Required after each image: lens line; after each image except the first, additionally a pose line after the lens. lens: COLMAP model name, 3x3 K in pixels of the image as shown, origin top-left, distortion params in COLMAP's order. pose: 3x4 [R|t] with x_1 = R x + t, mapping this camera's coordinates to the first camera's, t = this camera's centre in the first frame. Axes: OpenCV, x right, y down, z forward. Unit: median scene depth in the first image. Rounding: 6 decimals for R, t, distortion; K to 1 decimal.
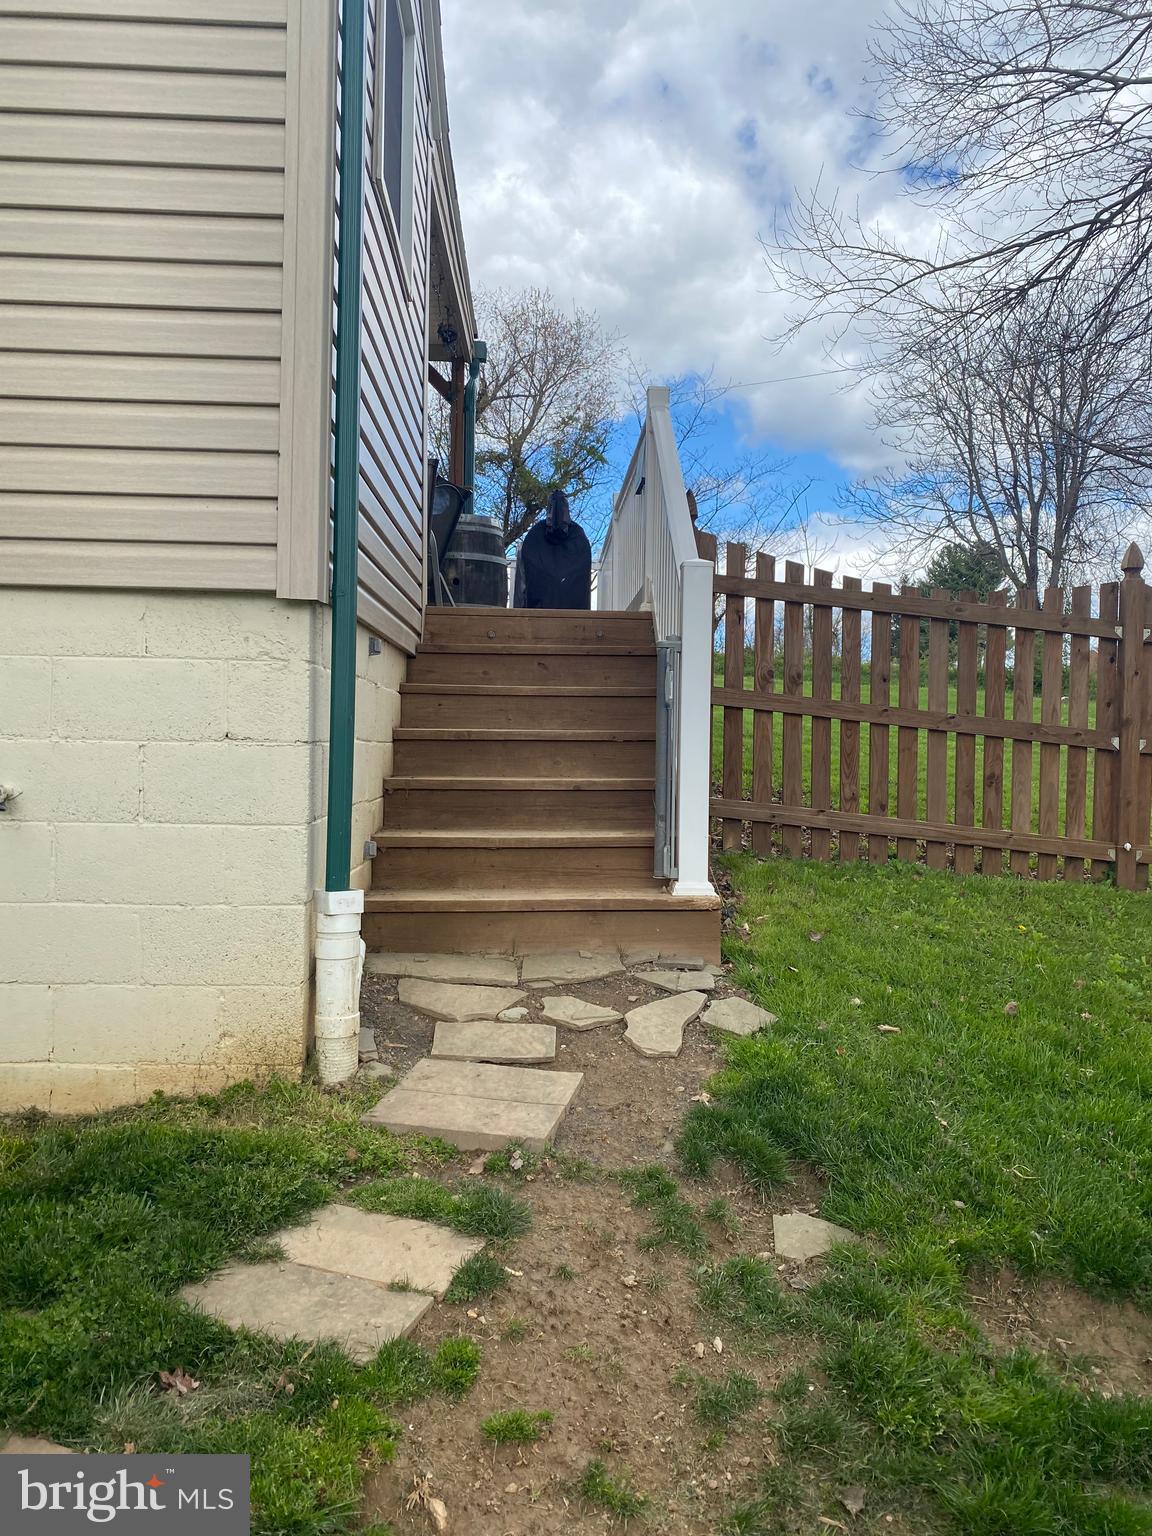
lens RADIAL K [[1166.2, 0, 581.1], [0, 1166.2, 773.8], [0, 0, 1]] dist [0.007613, 0.000417]
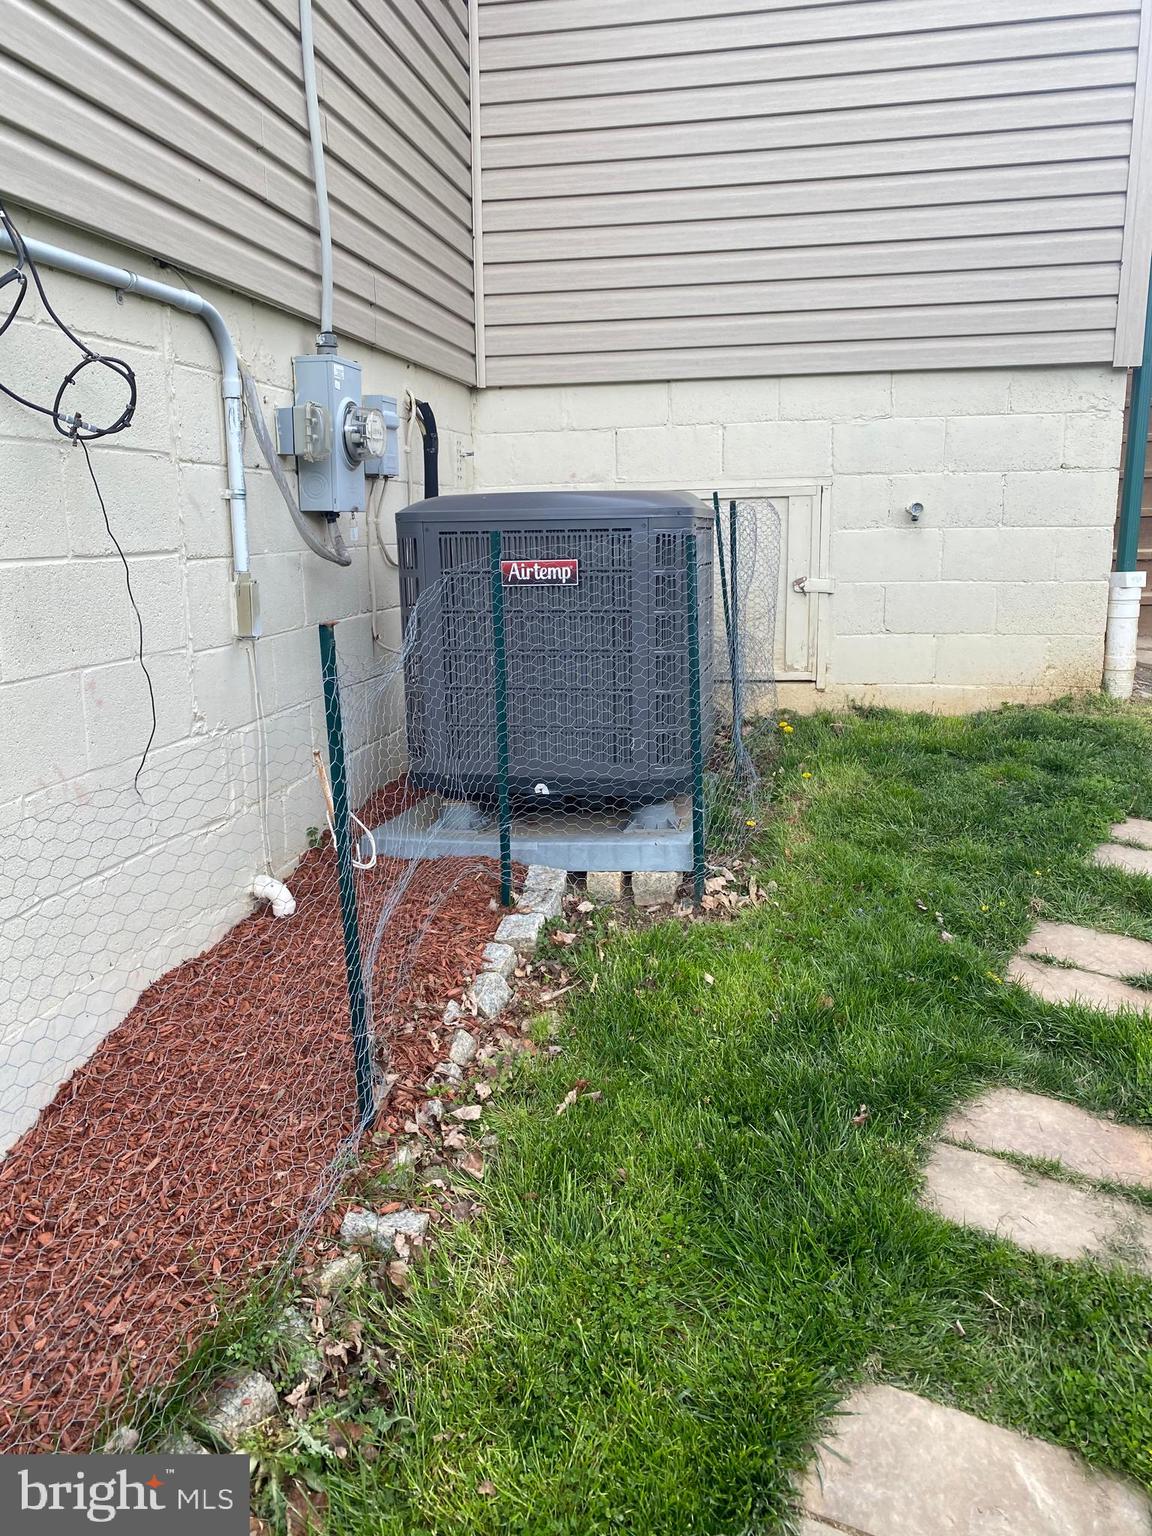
lens RADIAL K [[1166.2, 0, 572.0], [0, 1166.2, 759.2], [0, 0, 1]] dist [0.007613, 0.000417]
pose [[0.971682, 0.016813, -0.235695, -0.553726], [0.024125, 0.985194, 0.169735, 0.067752], [0.235059, -0.170615, 0.956890, -0.637112]]
